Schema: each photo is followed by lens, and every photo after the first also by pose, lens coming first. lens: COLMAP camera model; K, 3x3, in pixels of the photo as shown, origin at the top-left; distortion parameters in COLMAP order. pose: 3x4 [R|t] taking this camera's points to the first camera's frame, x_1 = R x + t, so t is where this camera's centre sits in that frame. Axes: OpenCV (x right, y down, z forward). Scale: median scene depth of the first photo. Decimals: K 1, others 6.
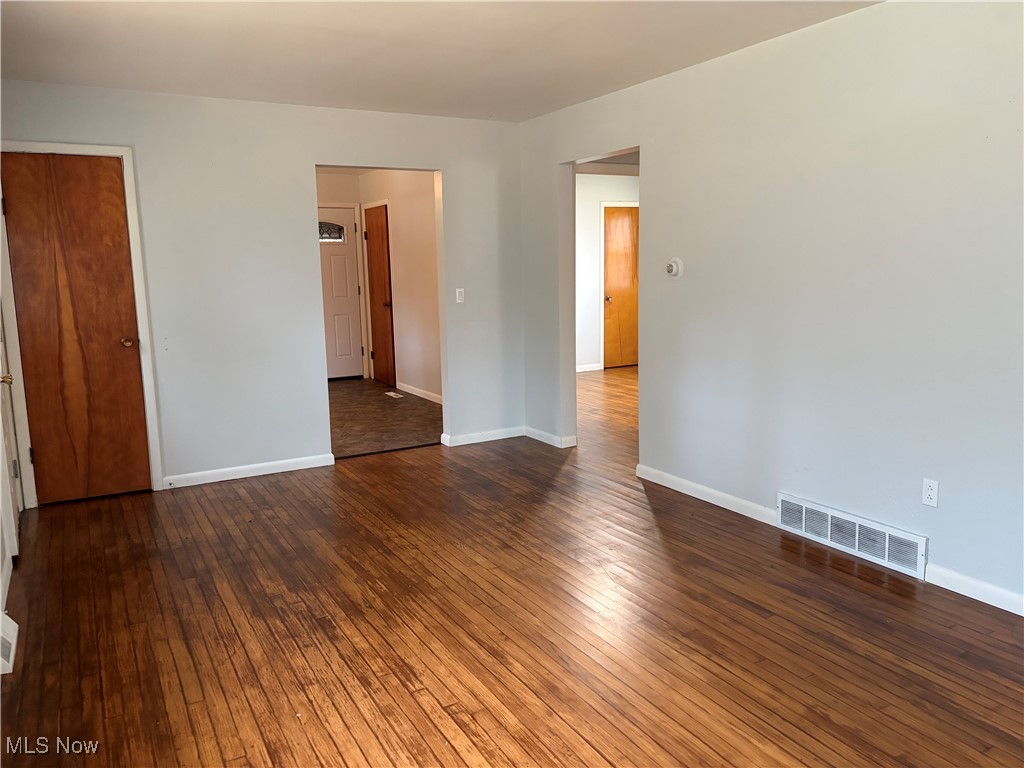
lens RADIAL K [[763.4, 0, 512.7], [0, 763.4, 387.0], [0, 0, 1]] dist [0.052834, -0.045757]
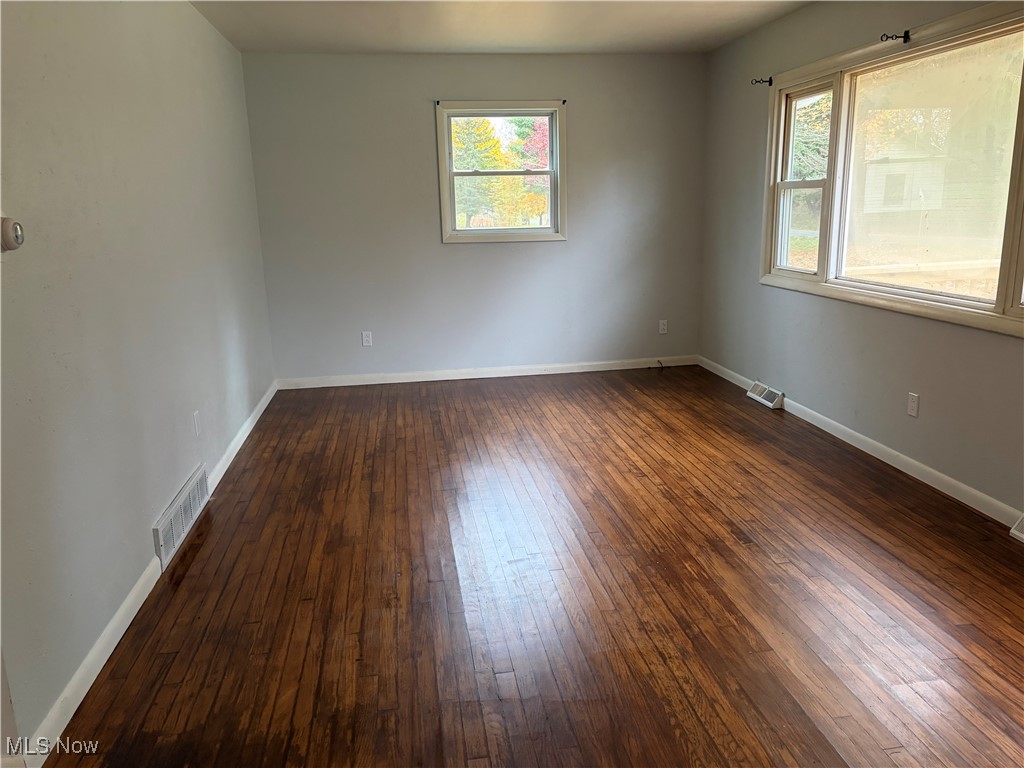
lens RADIAL K [[763.4, 0, 509.6], [0, 763.4, 381.1], [0, 0, 1]] dist [0.052834, -0.045757]
pose [[-0.930788, -0.038668, 0.363510, -0.340839], [0.104285, 0.924982, 0.365421, -0.329823], [-0.350370, 0.378038, -0.856929, 2.055039]]
